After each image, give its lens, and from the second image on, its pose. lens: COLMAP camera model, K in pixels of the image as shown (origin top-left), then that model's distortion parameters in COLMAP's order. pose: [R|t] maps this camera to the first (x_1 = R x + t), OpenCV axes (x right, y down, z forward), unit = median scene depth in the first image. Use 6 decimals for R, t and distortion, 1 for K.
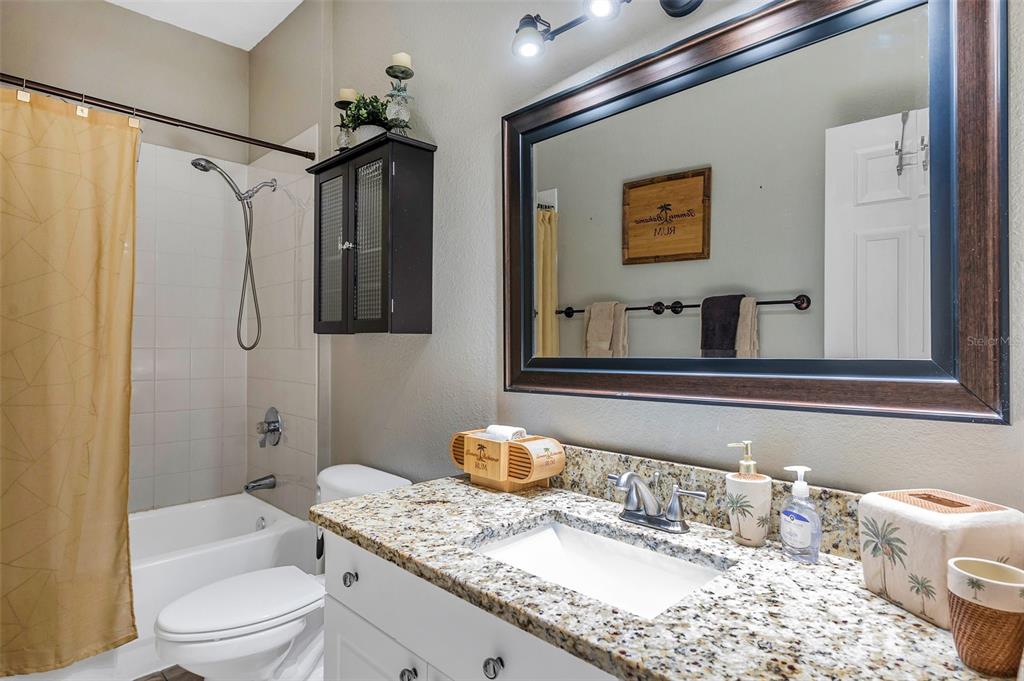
lens RADIAL K [[558.9, 0, 513.2], [0, 558.9, 342.1], [0, 0, 1]] dist [0.004054, 0.000556]
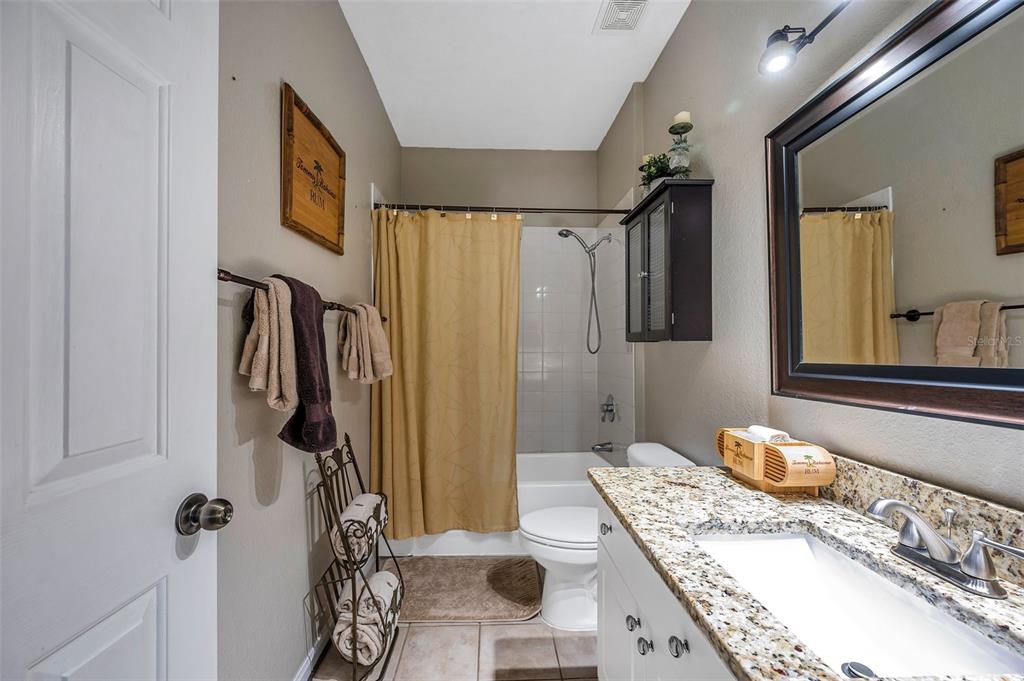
lens RADIAL K [[412.4, 0, 510.6], [0, 412.4, 340.4], [0, 0, 1]] dist [0.000760, 0.000334]
pose [[0.735798, -0.014852, -0.677038, 0.149995], [0.001585, 0.999795, -0.020210, 0.001196], [0.677199, 0.013797, 0.735670, 0.099180]]
